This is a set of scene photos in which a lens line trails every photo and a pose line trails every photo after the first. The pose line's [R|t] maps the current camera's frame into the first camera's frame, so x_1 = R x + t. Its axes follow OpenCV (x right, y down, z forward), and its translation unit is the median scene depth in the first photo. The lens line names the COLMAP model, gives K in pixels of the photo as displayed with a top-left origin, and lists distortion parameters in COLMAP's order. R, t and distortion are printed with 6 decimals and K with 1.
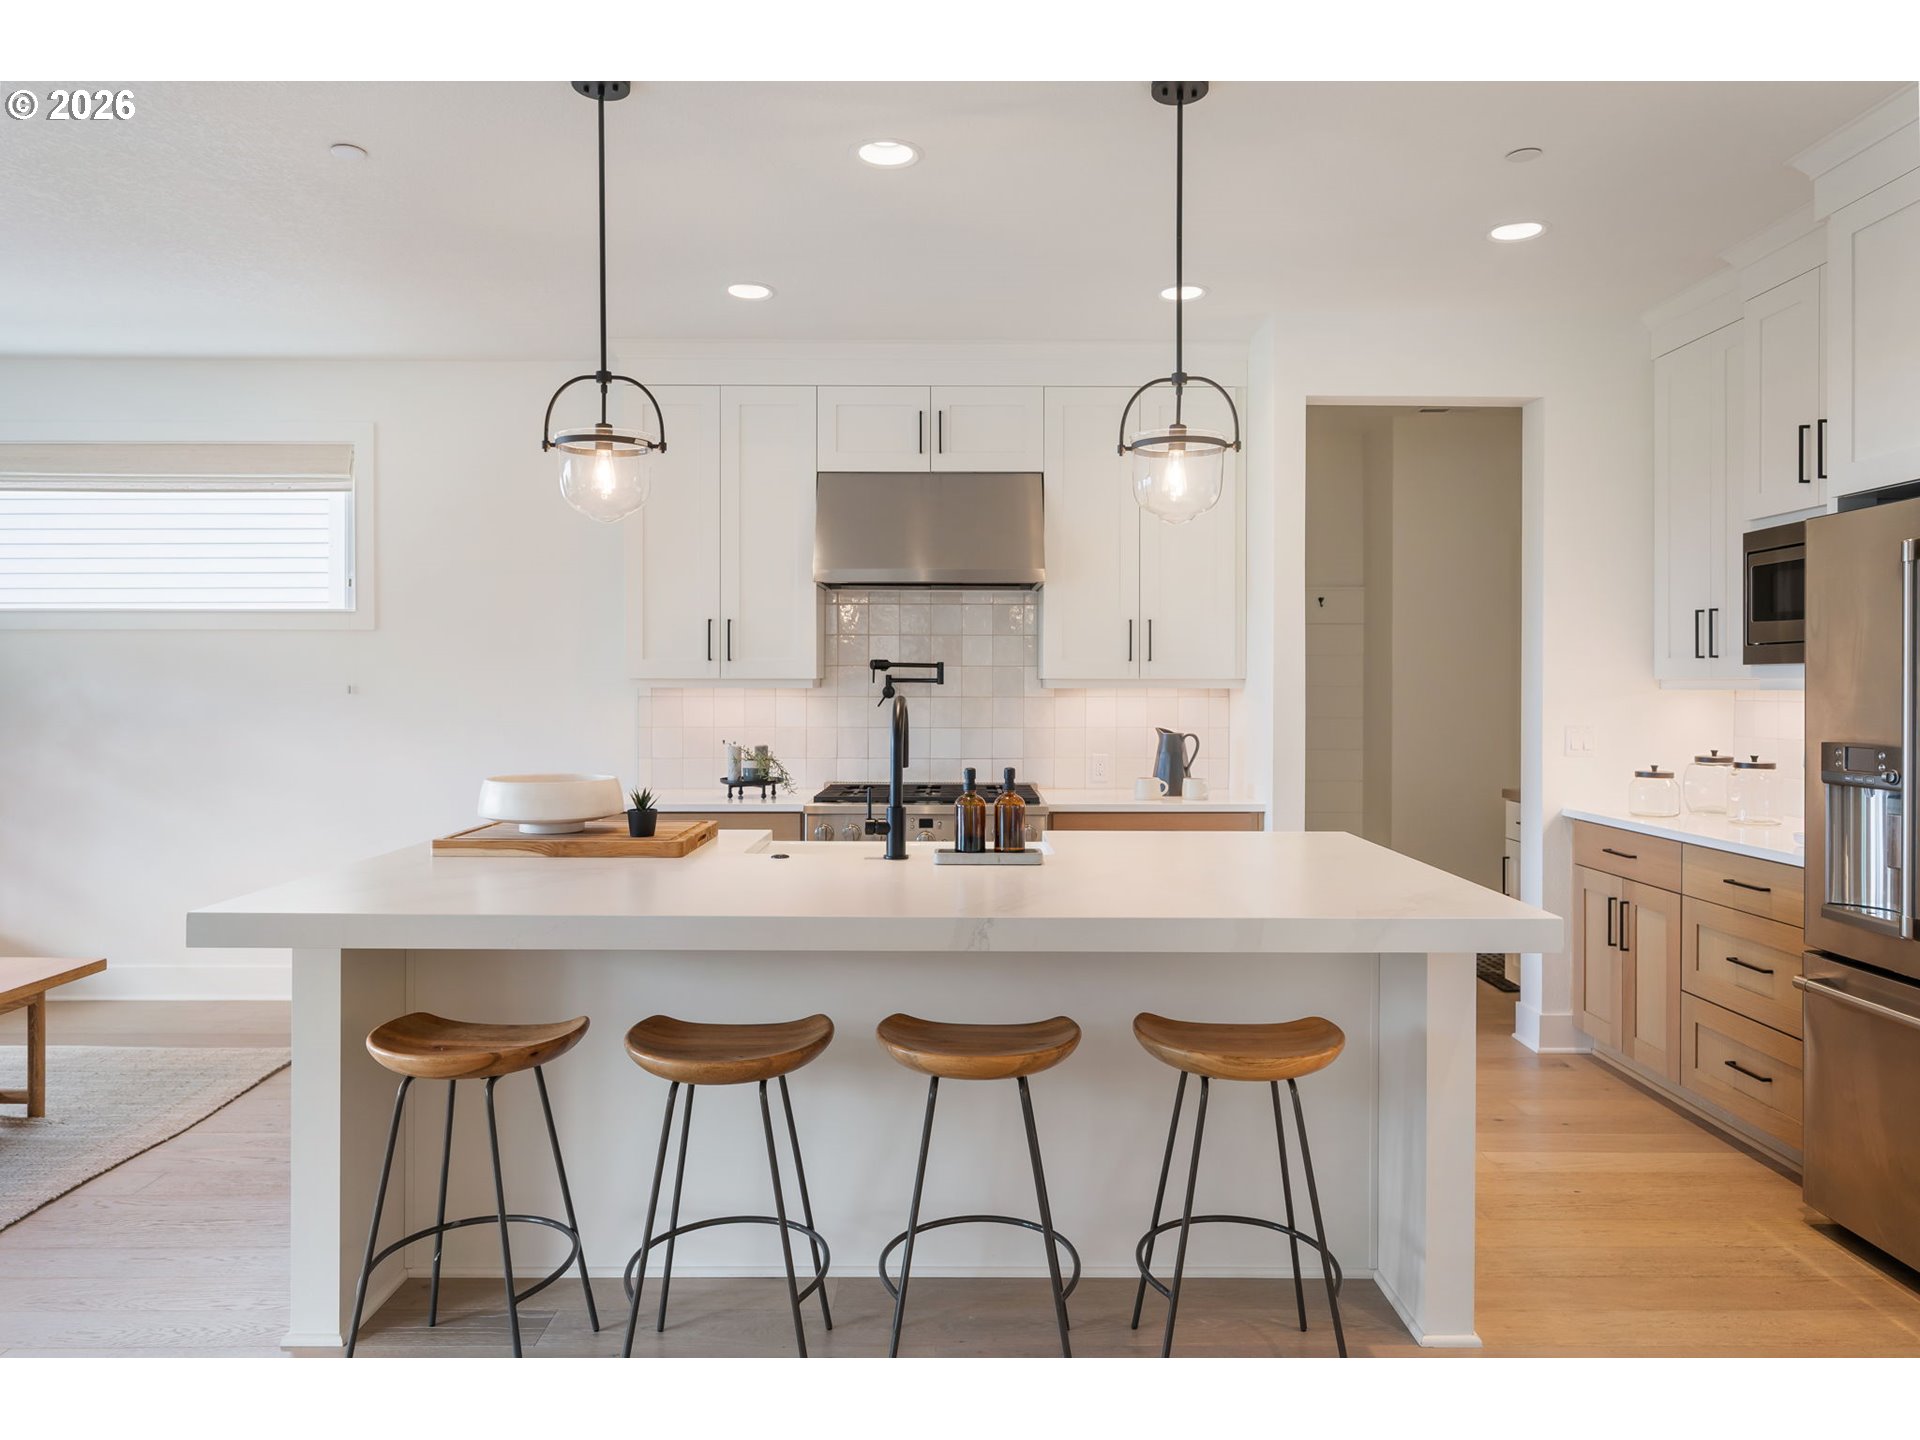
lens RADIAL K [[1529.3, 0, 959.7], [0, 1529.3, 682.2], [0, 0, 1]] dist [0.004282, -0.000400]
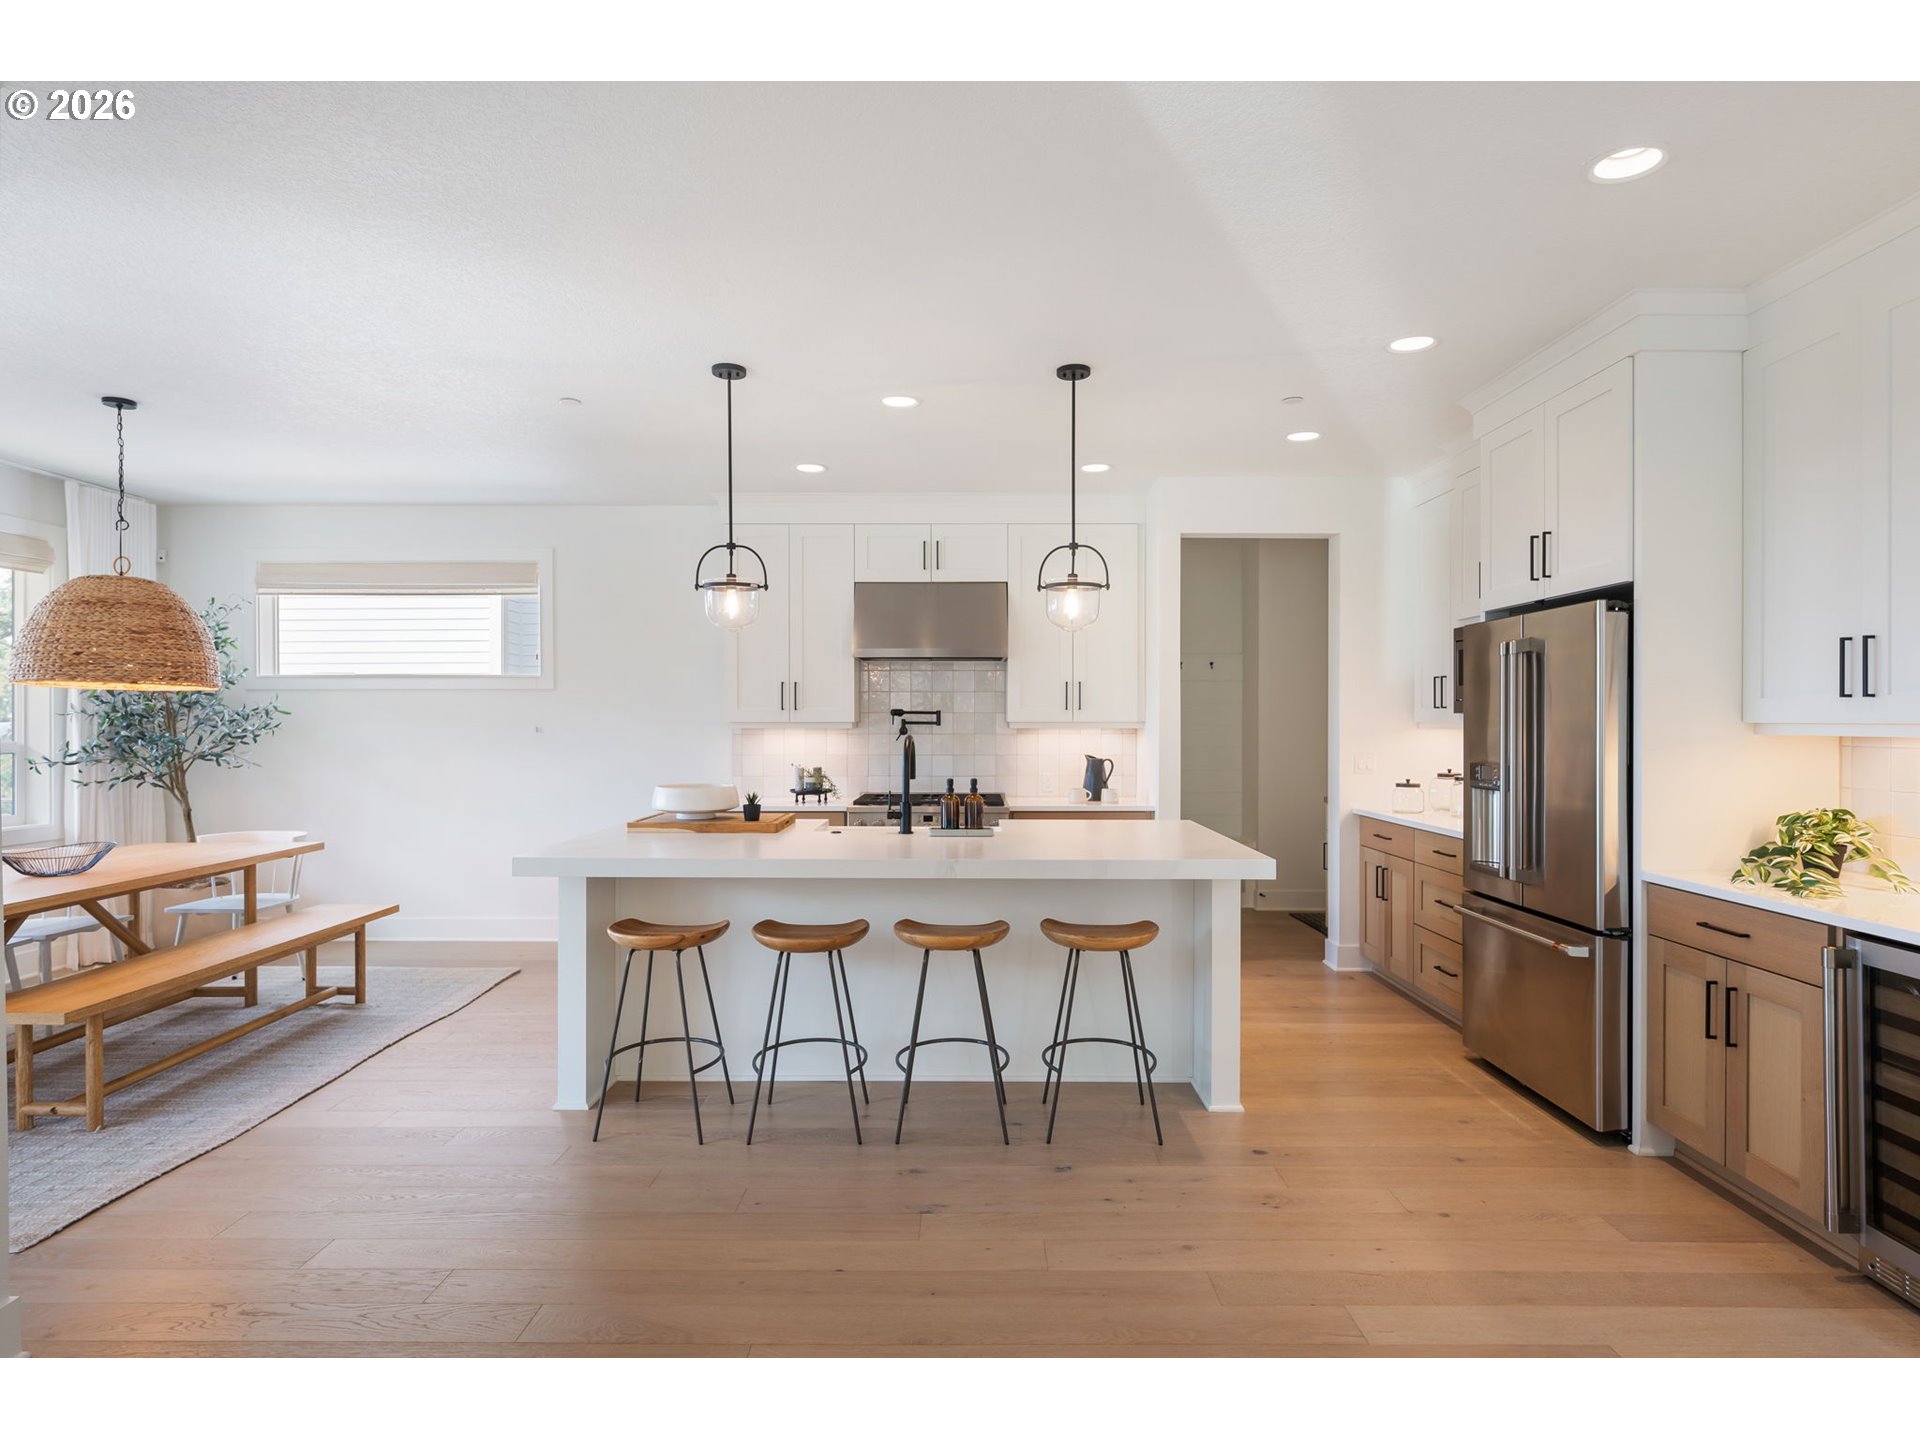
lens RADIAL K [[1399.6, 0, 960.0], [0, 1399.6, 720.0], [0, 0, 1]] dist [0.056611, -0.044547]
pose [[0.999946, -0.002164, -0.010171, 0.027122], [0.002196, 0.999993, 0.003127, -0.010176], [0.010164, -0.003150, 0.999943, -0.429404]]
